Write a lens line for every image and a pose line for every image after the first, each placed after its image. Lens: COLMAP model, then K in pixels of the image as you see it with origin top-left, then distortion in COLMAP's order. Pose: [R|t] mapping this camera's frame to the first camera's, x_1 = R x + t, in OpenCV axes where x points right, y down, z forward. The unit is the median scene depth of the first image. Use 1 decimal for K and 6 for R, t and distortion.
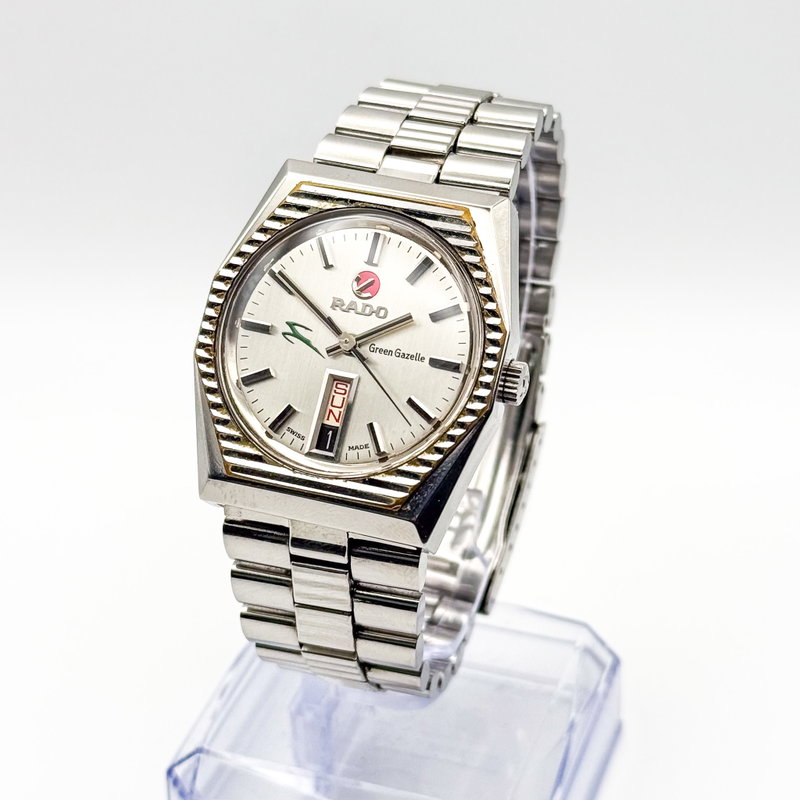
lens RADIAL K [[2236.3, 0, 399.8], [0, 2236.3, 398.3], [0, 0, 1]] dist [-0.071458, 0.000000]
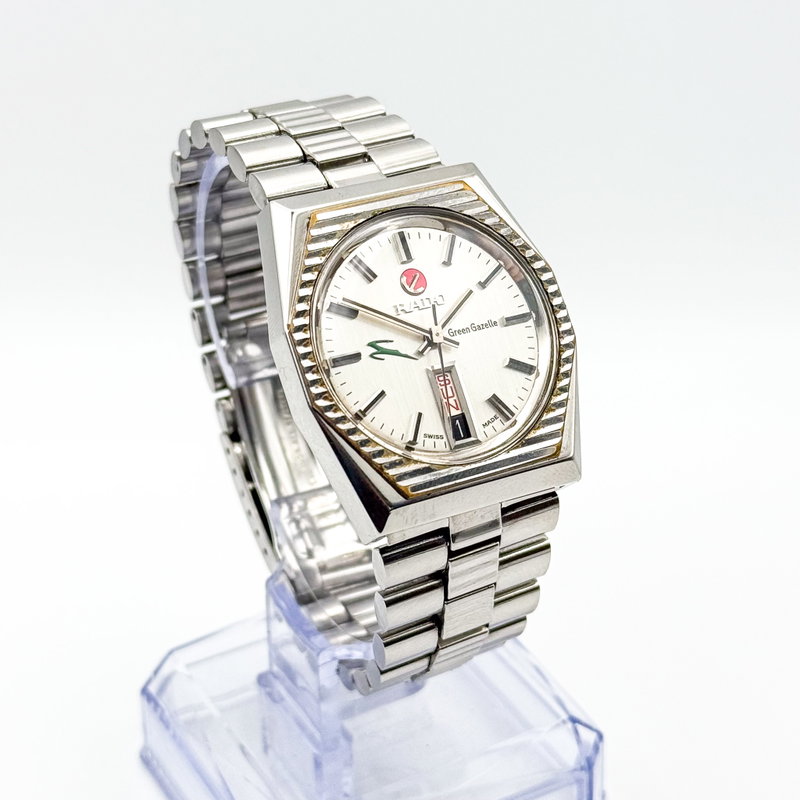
lens RADIAL K [[2236.3, 0, 400.6], [0, 2236.3, 399.4], [0, 0, 1]] dist [-0.071458, 0.000000]
pose [[0.673770, -0.372382, 0.638252, -0.694272], [0.386446, 0.913777, 0.125183, -0.131683], [-0.629836, 0.162305, 0.759581, 0.225040]]
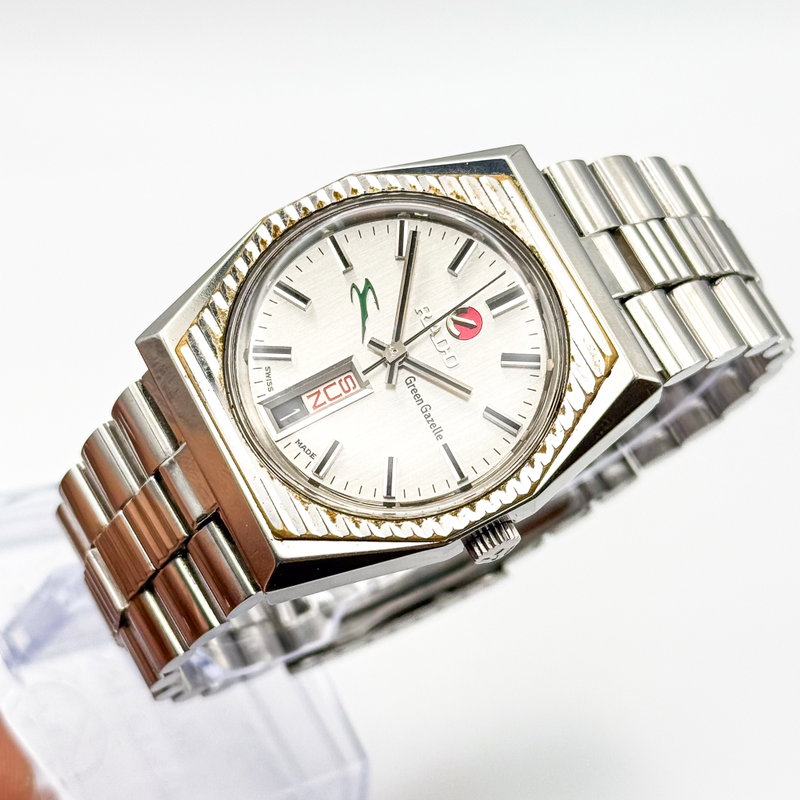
lens RADIAL K [[2236.3, 0, 397.7], [0, 2236.3, 400.8], [0, 0, 1]] dist [-0.071458, 0.000000]
pose [[0.657581, 0.753069, -0.021802, 0.007811], [-0.750839, 0.657461, 0.063126, -0.064354], [0.061872, -0.025140, 0.997767, 0.188999]]
